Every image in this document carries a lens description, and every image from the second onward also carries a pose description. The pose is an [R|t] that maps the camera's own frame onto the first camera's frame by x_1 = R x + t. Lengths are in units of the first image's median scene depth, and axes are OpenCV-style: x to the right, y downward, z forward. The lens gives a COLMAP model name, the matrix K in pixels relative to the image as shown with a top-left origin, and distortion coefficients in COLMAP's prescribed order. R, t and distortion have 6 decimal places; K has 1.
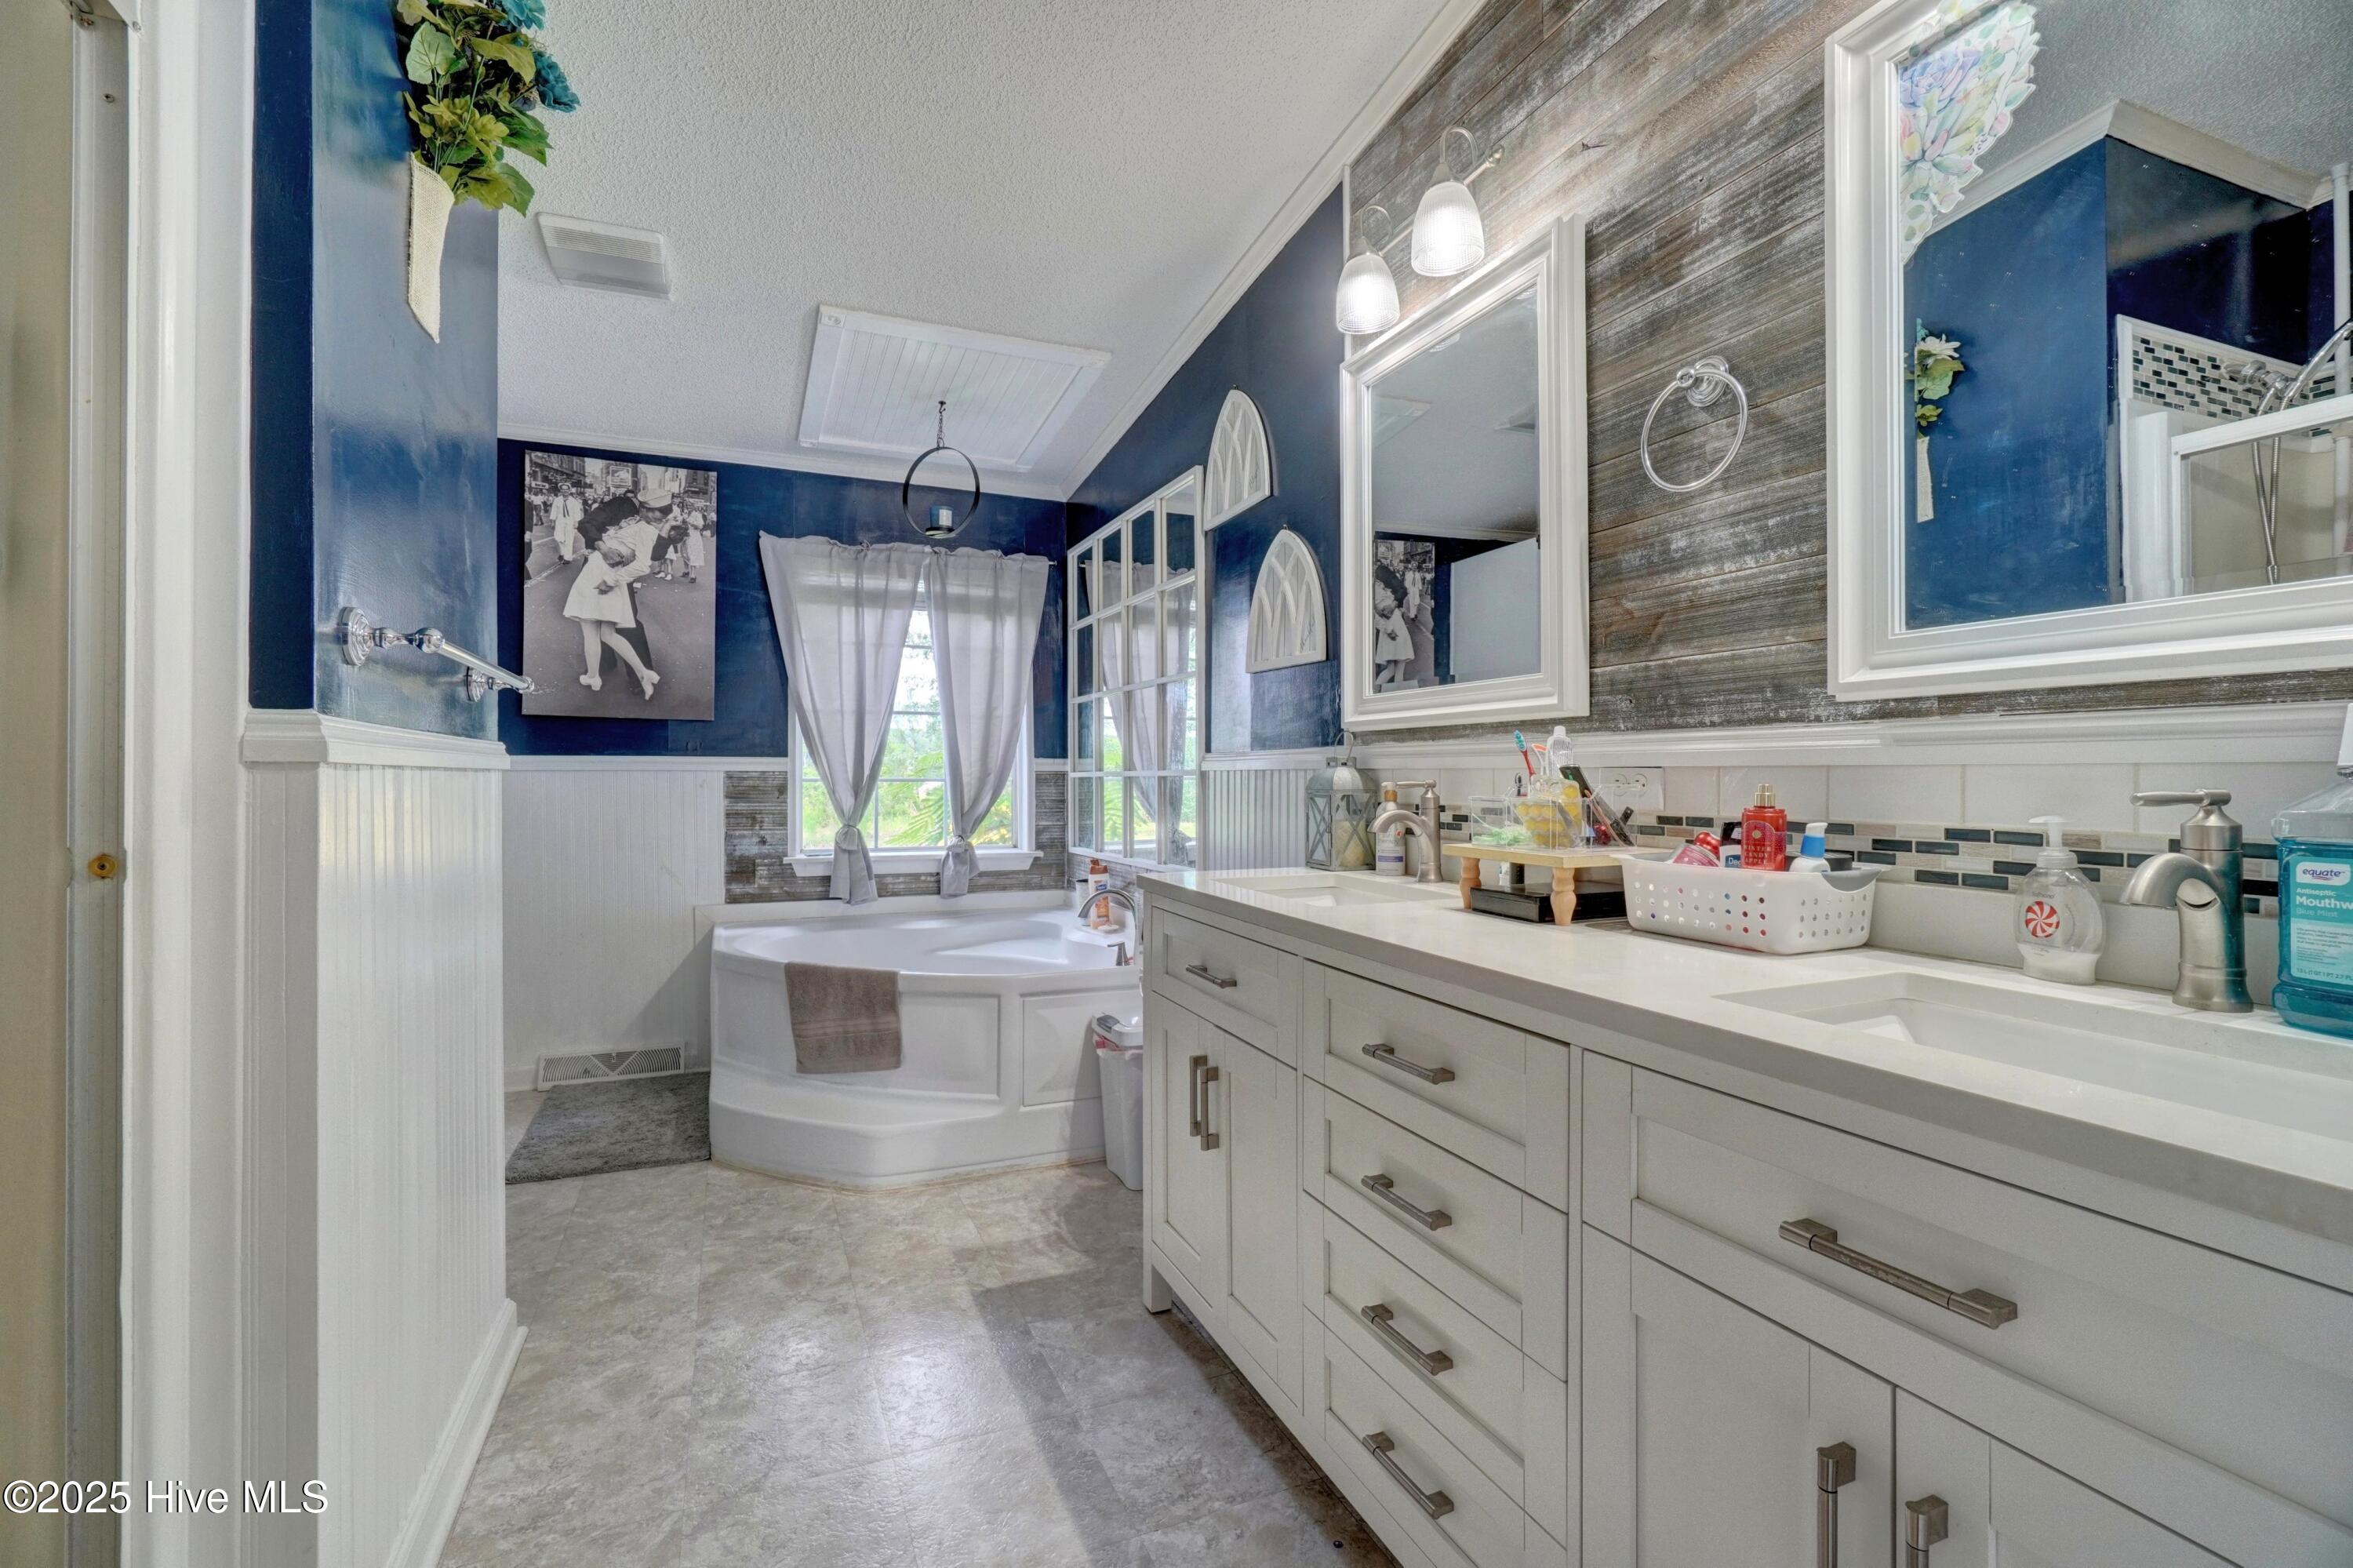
lens RADIAL K [[1003.6, 0, 1157.8], [0, 1003.6, 778.2], [0, 0, 1]] dist [-0.015092, 0.008853]
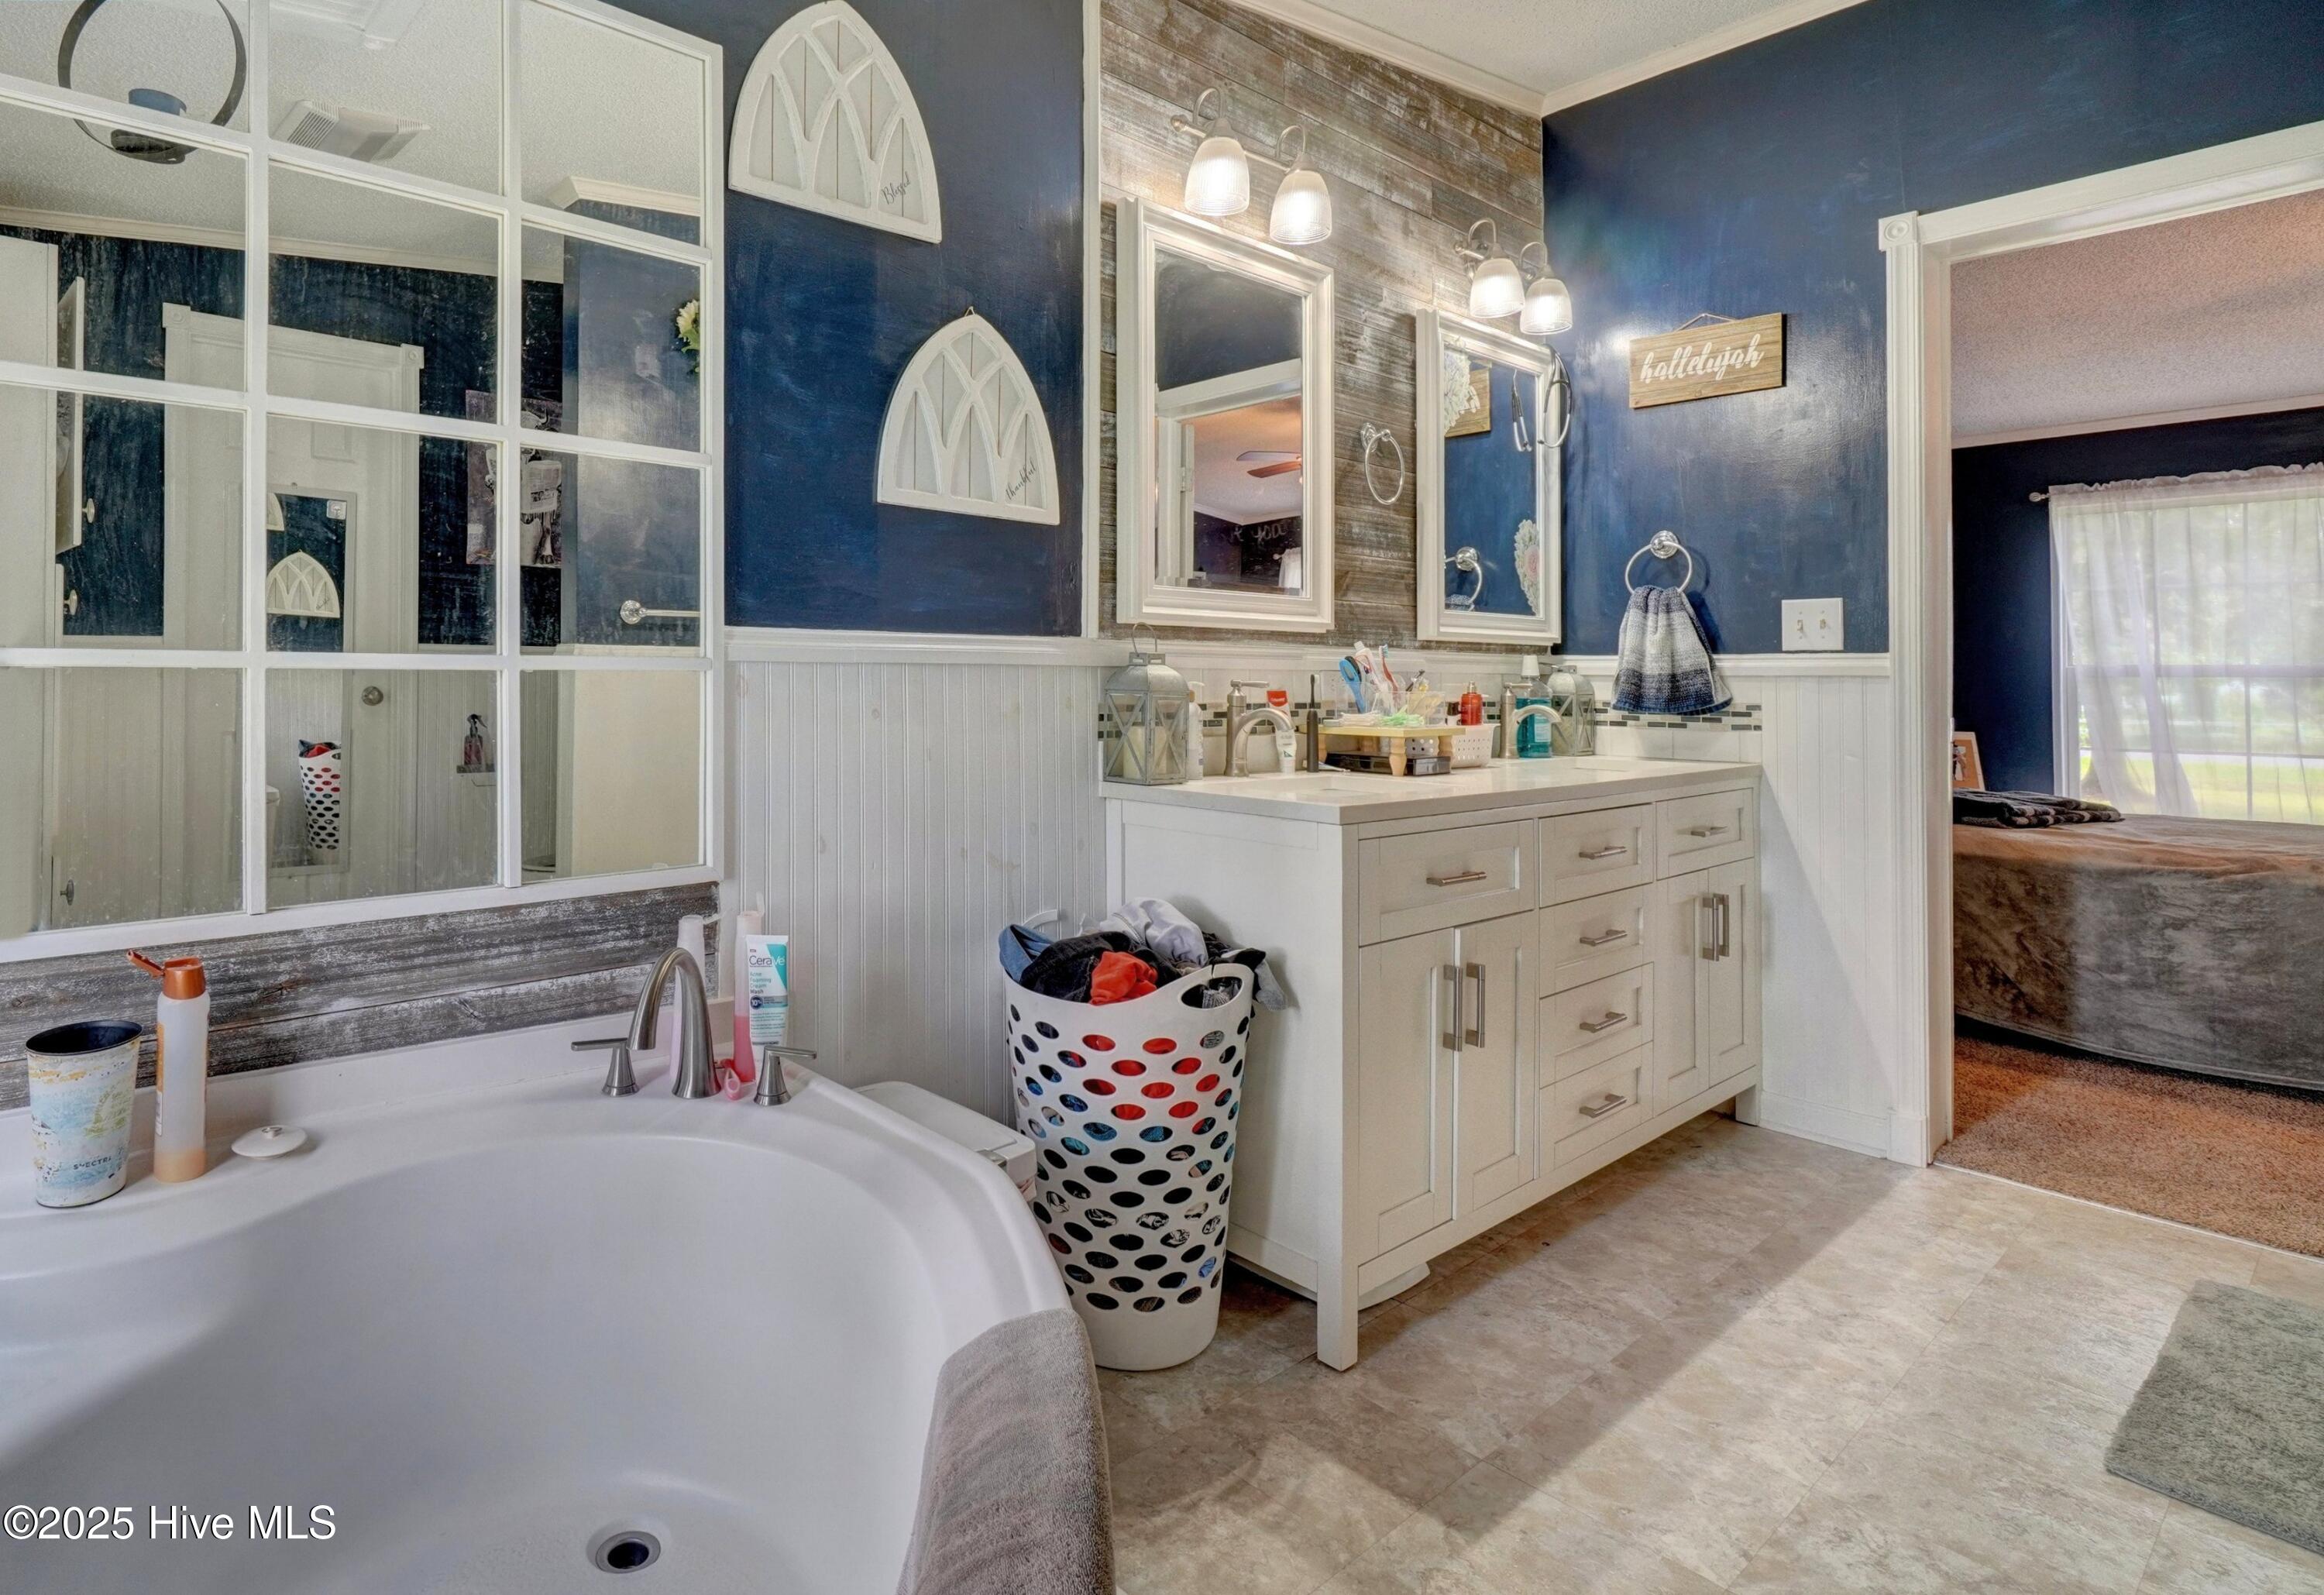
lens RADIAL K [[1005.1, 0, 1160.3], [0, 1005.1, 677.0], [0, 0, 1]] dist [0.000957, 0.000204]
pose [[-0.268442, 0.008405, 0.963259, -0.736653], [0.003825, 0.999963, -0.007659, 0.006430], [-0.963288, 0.001629, -0.268465, 1.379772]]
